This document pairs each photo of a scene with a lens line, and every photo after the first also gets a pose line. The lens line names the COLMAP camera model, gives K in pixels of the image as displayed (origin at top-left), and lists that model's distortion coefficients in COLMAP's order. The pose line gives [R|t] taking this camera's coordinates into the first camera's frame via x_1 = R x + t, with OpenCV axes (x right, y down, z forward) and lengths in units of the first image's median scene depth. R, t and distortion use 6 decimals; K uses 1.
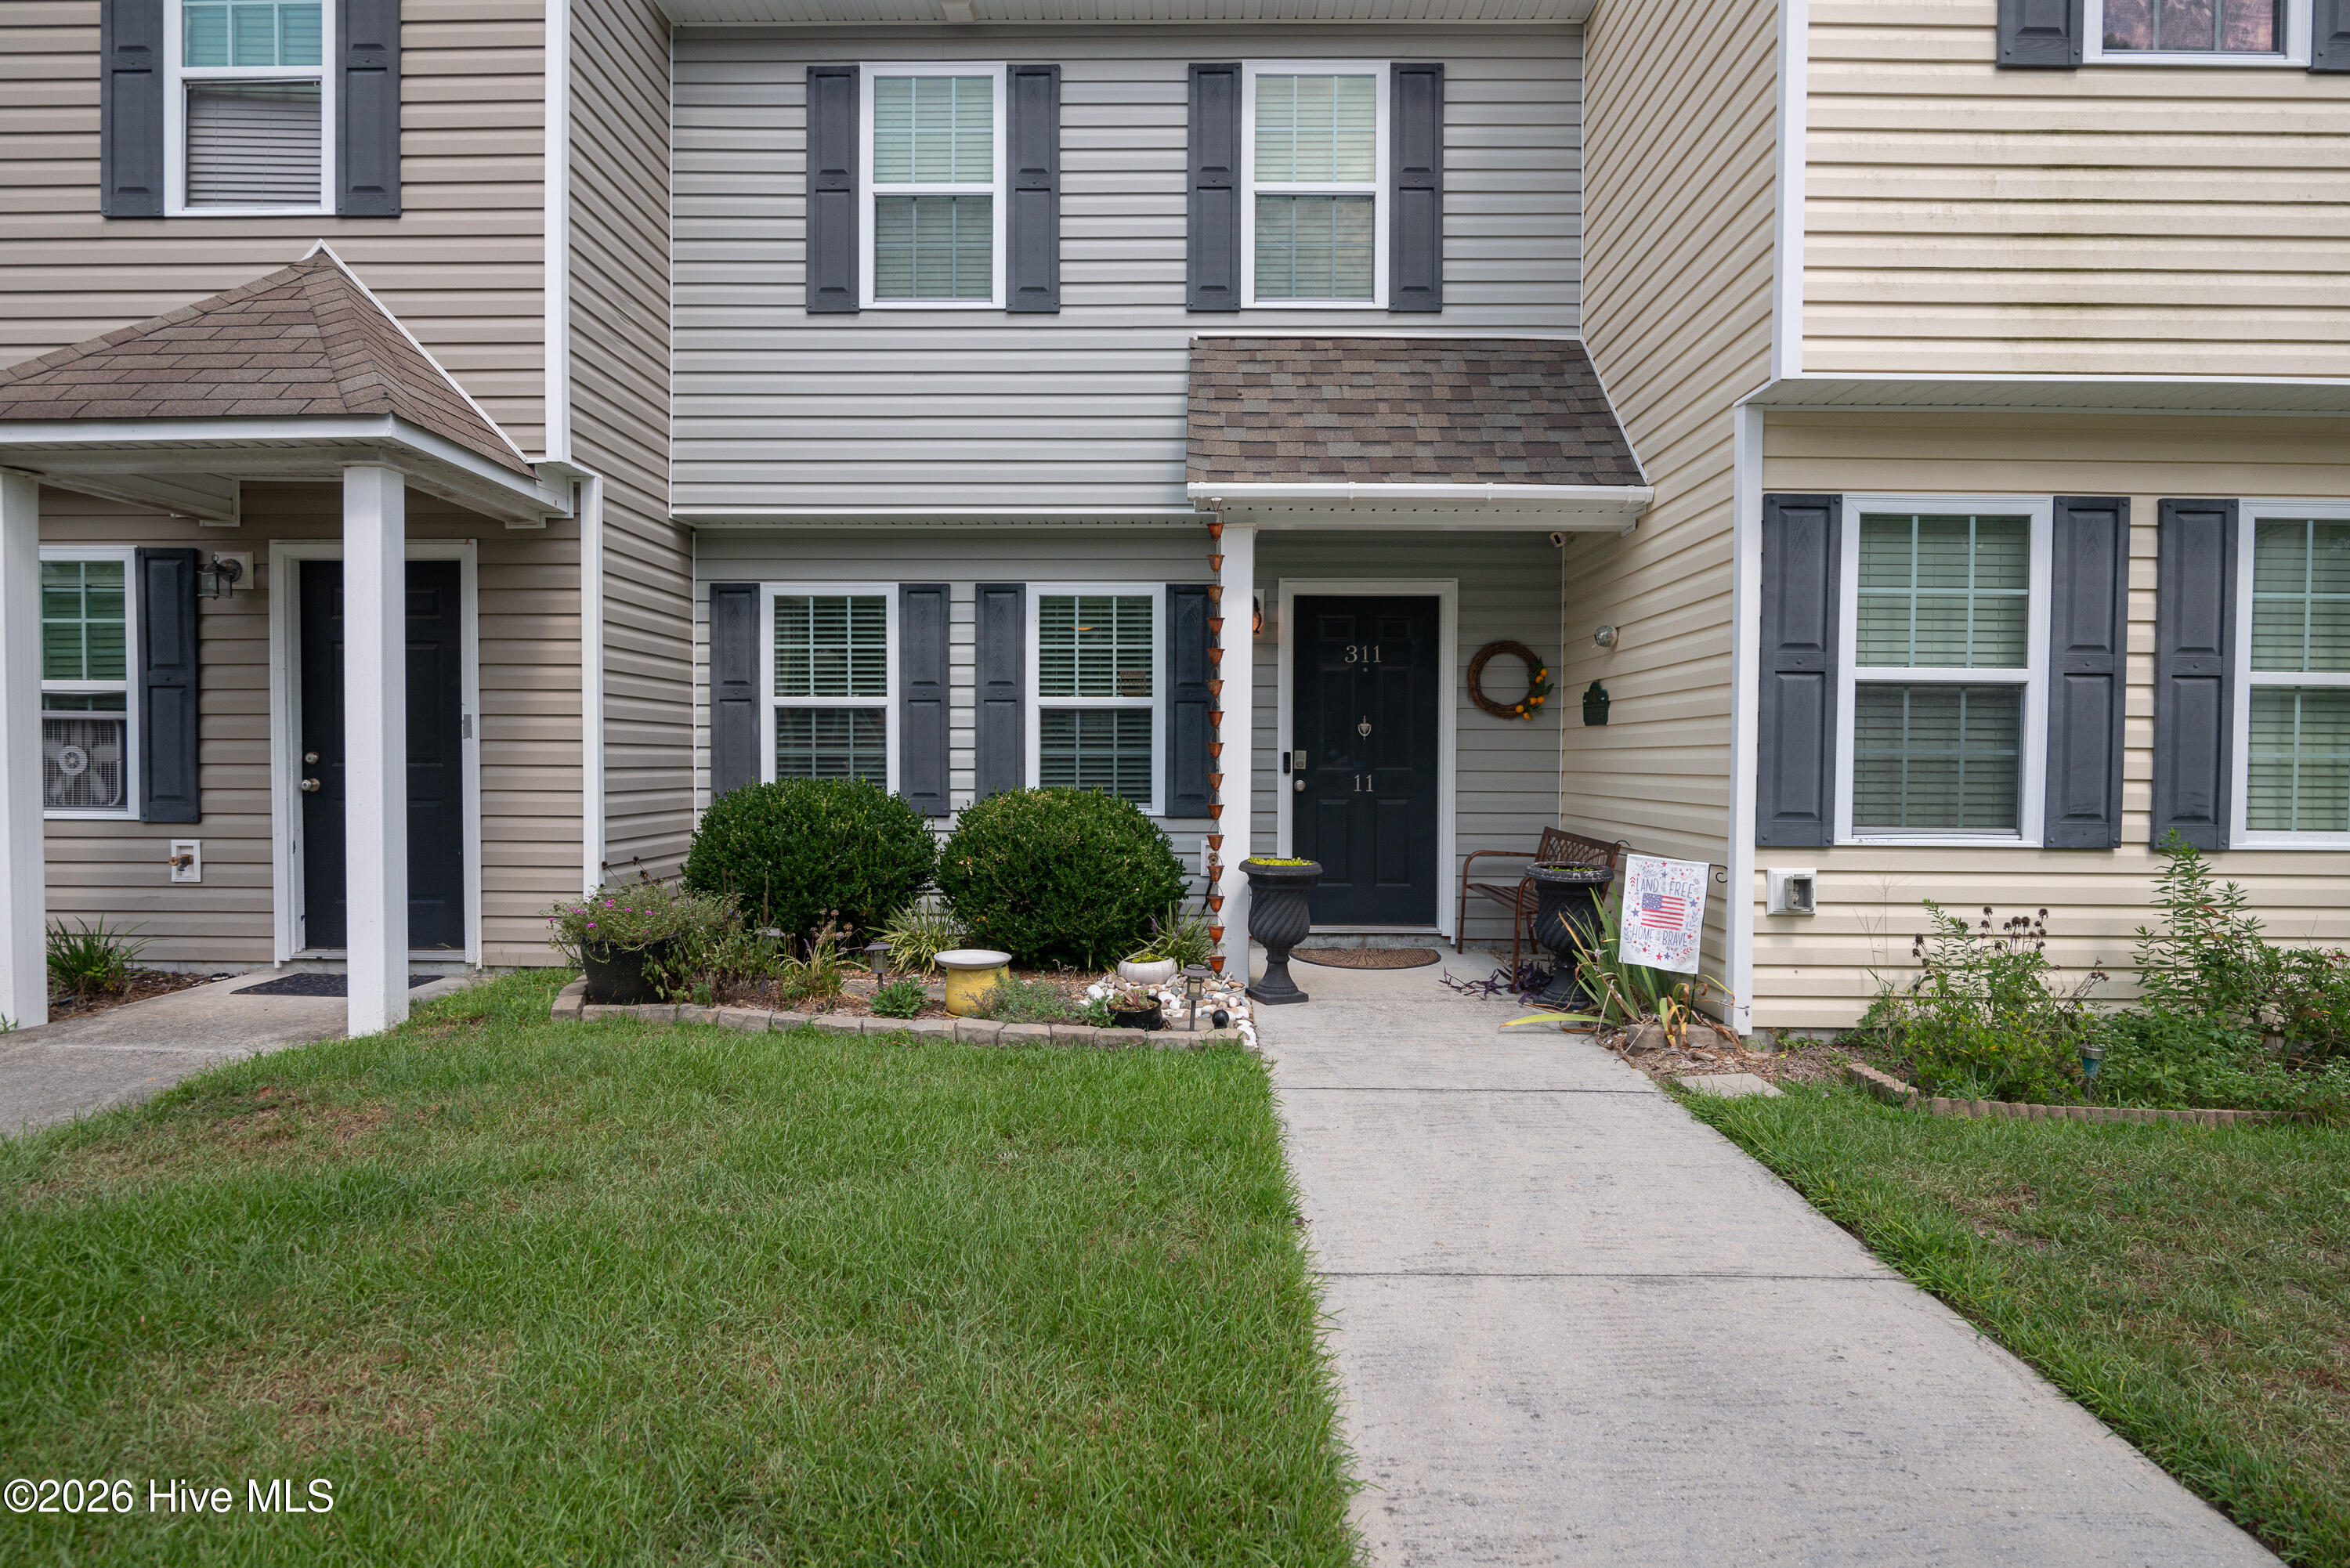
lens RADIAL K [[1227.2, 0, 1182.7], [0, 1227.2, 788.5], [0, 0, 1]] dist [-0.001565, 0.000385]
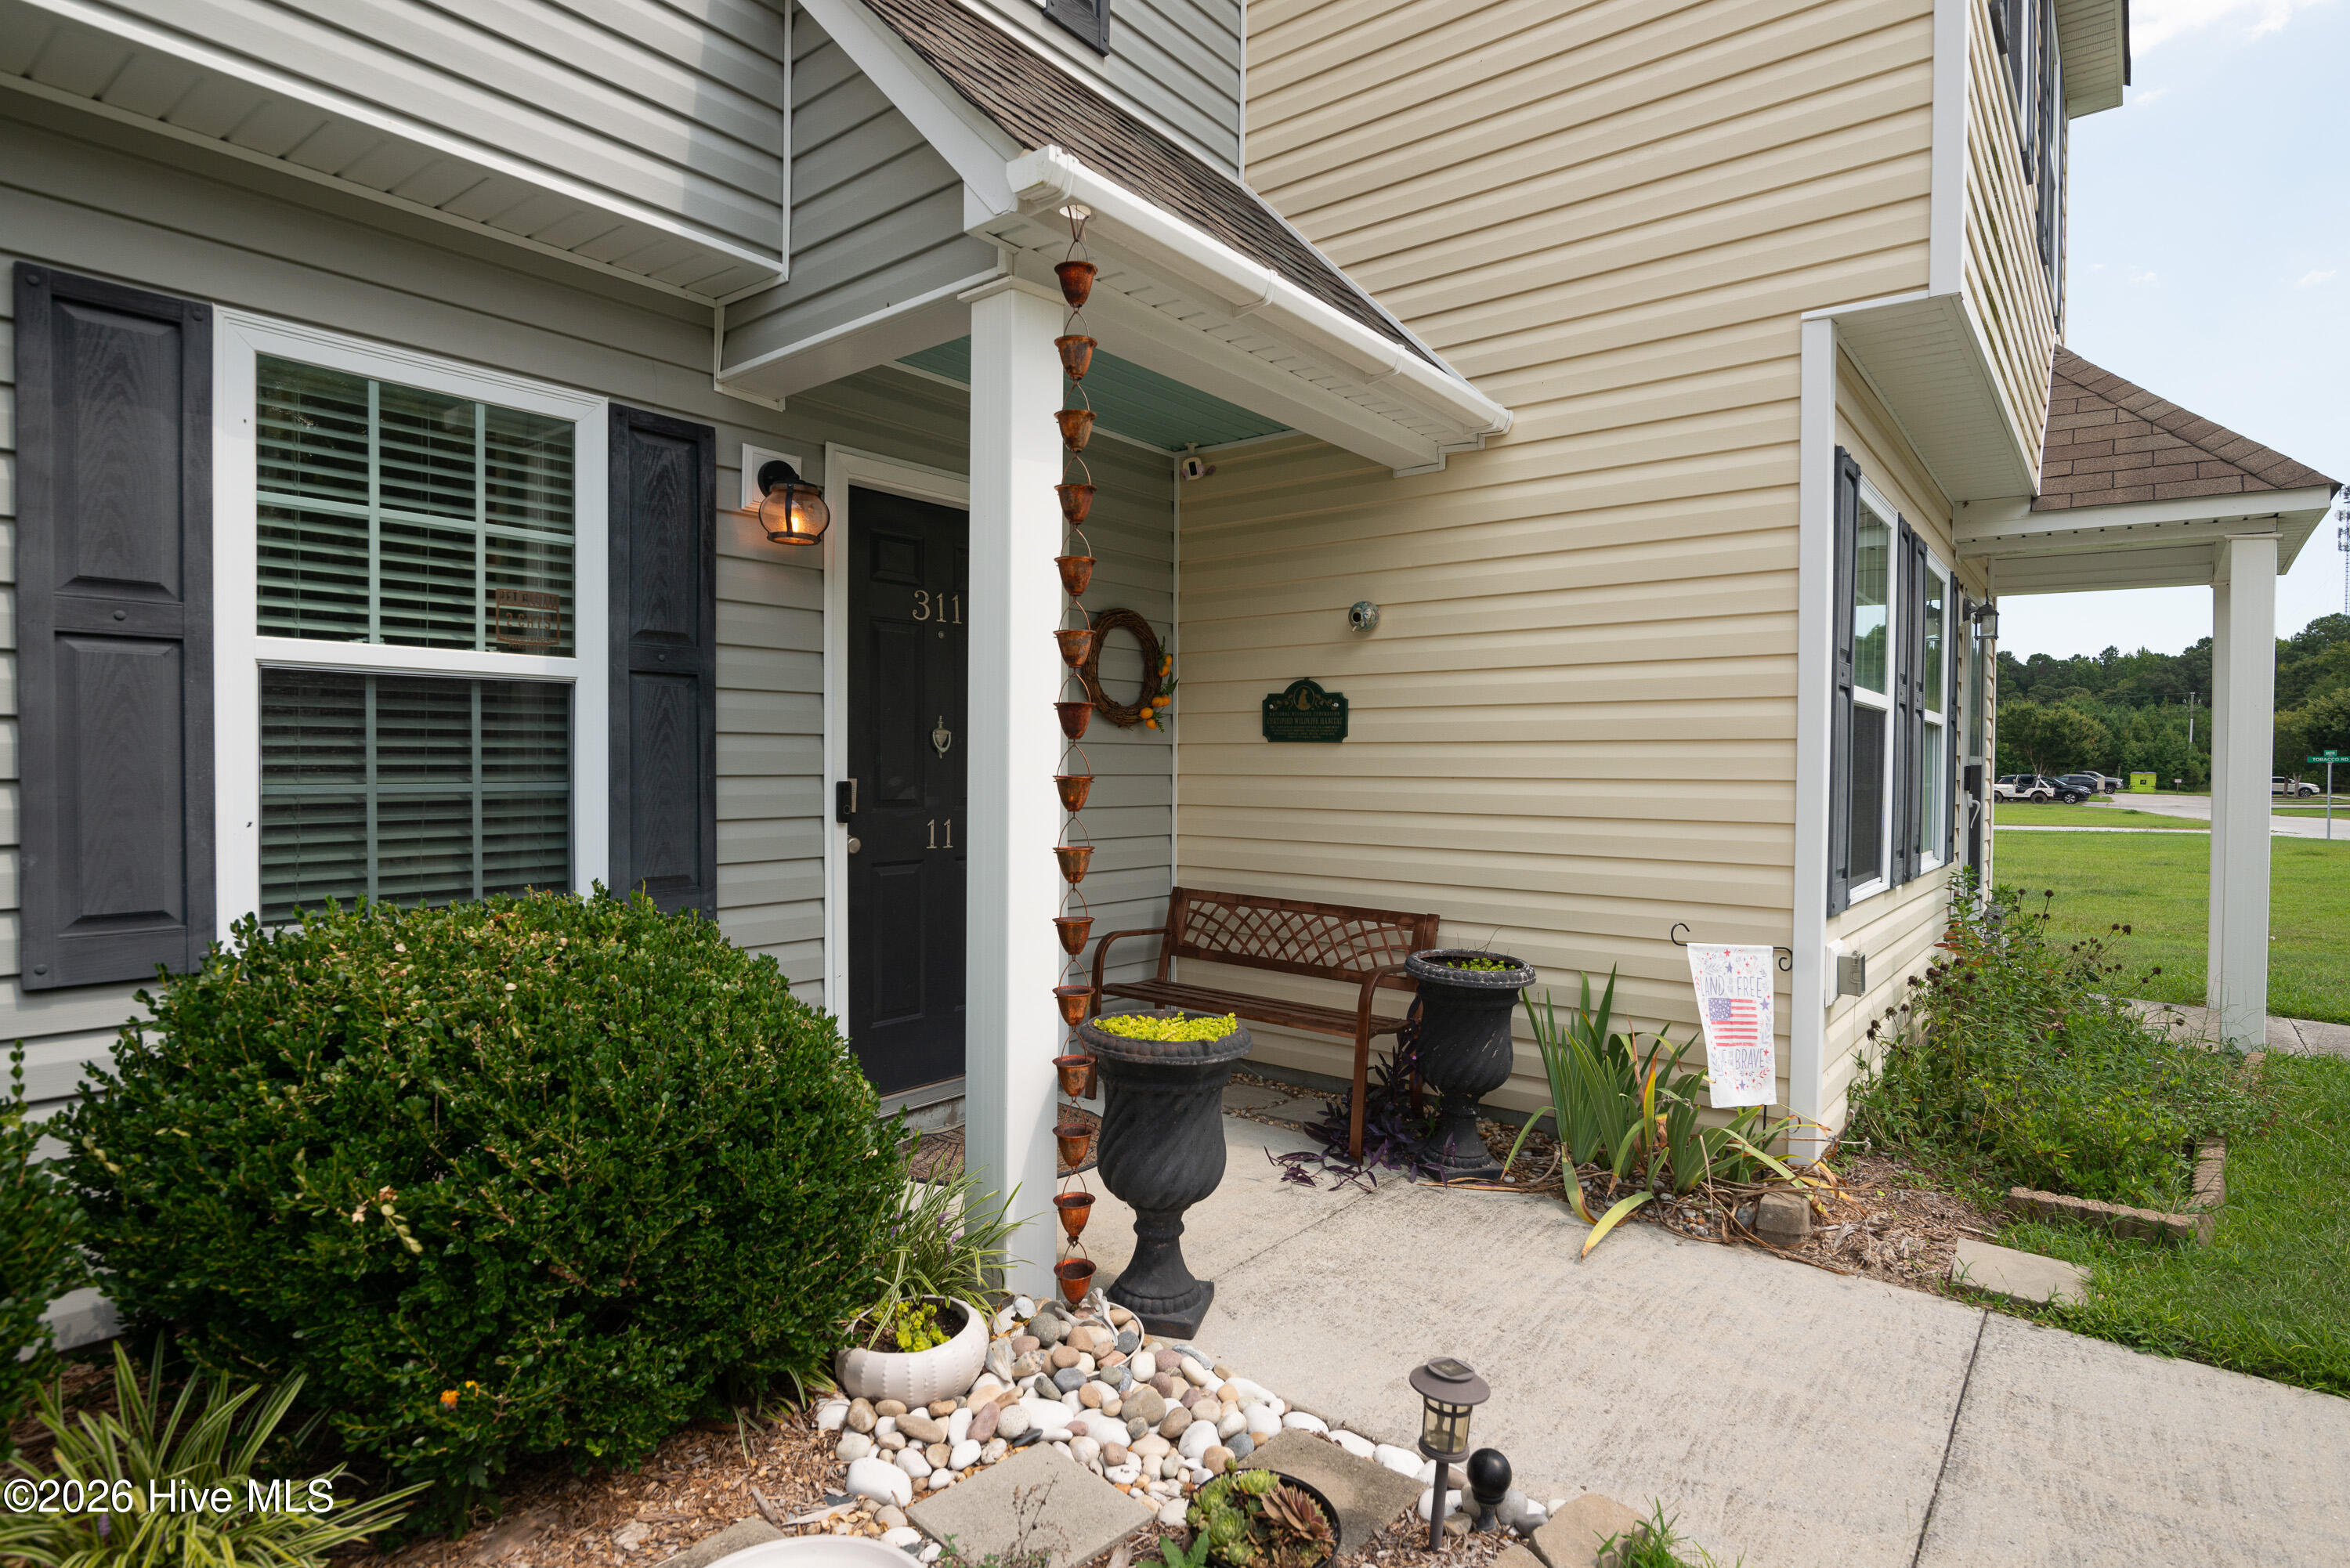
lens RADIAL K [[1227.2, 0, 1183.1], [0, 1227.2, 786.2], [0, 0, 1]] dist [-0.001565, 0.000385]
pose [[0.601350, -0.015843, 0.798829, -0.242379], [0.013131, 0.999864, 0.009945, -0.030910], [-0.798878, 0.004509, 0.601476, 0.570095]]
